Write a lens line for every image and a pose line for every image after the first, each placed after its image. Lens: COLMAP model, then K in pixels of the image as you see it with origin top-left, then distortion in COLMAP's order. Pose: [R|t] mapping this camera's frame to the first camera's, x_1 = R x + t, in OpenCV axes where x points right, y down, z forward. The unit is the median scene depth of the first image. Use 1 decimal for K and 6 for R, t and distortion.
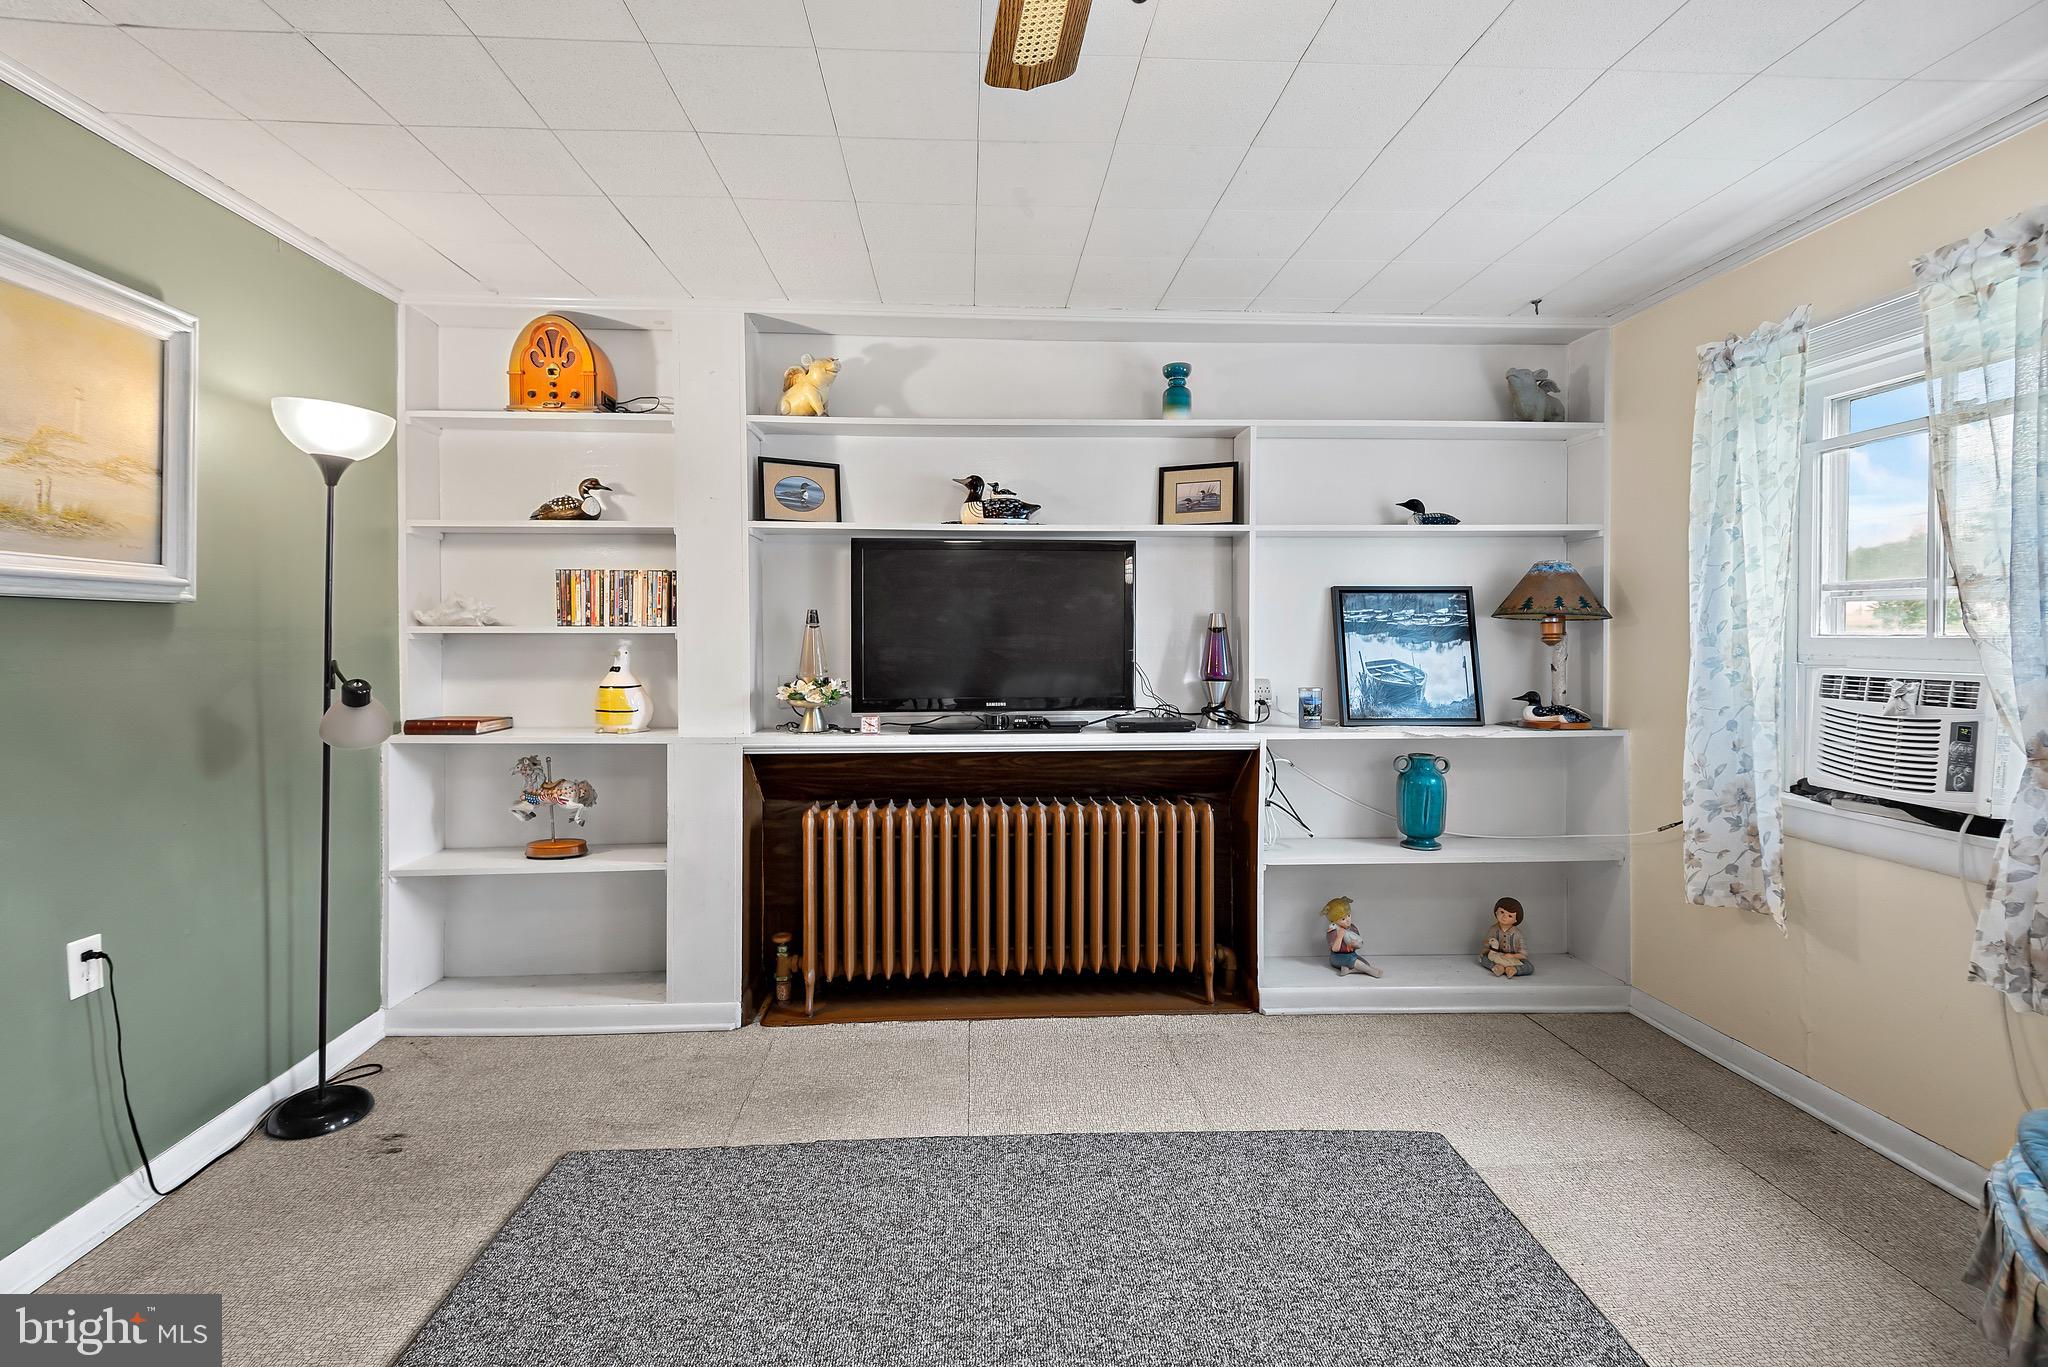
lens RADIAL K [[916.0, 0, 1035.2], [0, 916.0, 655.9], [0, 0, 1]] dist [0.024940, -0.010674]
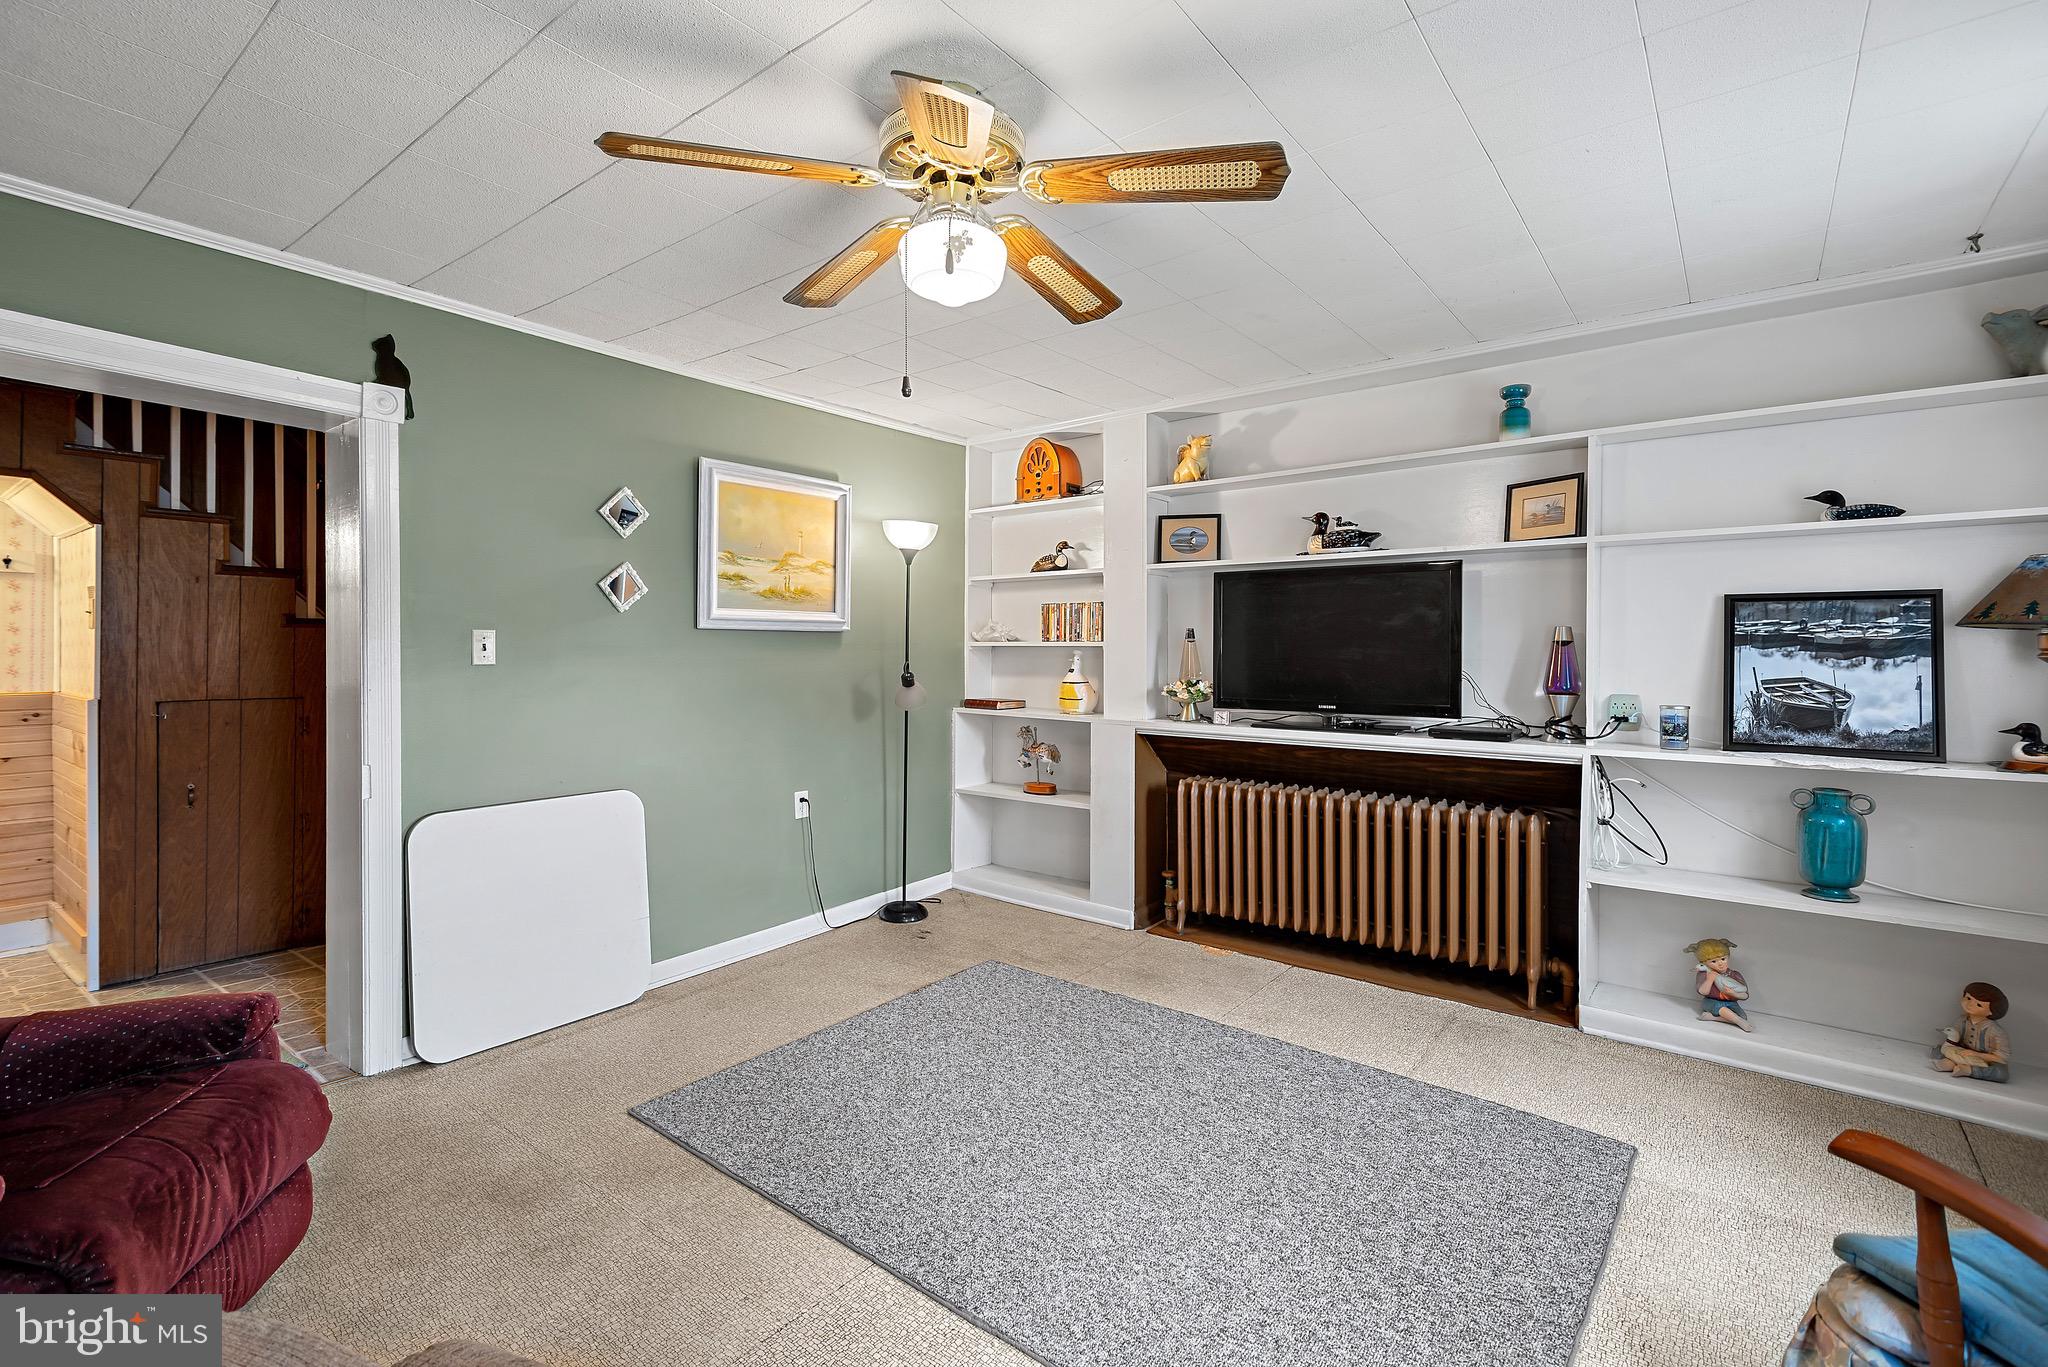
lens RADIAL K [[916.0, 0, 1042.6], [0, 916.0, 666.3], [0, 0, 1]] dist [0.024940, -0.010674]
pose [[0.759145, 0.016301, -0.650718, 0.482304], [-0.015035, 0.999859, 0.007506, -0.002880], [0.650748, 0.004085, 0.759283, -0.147363]]
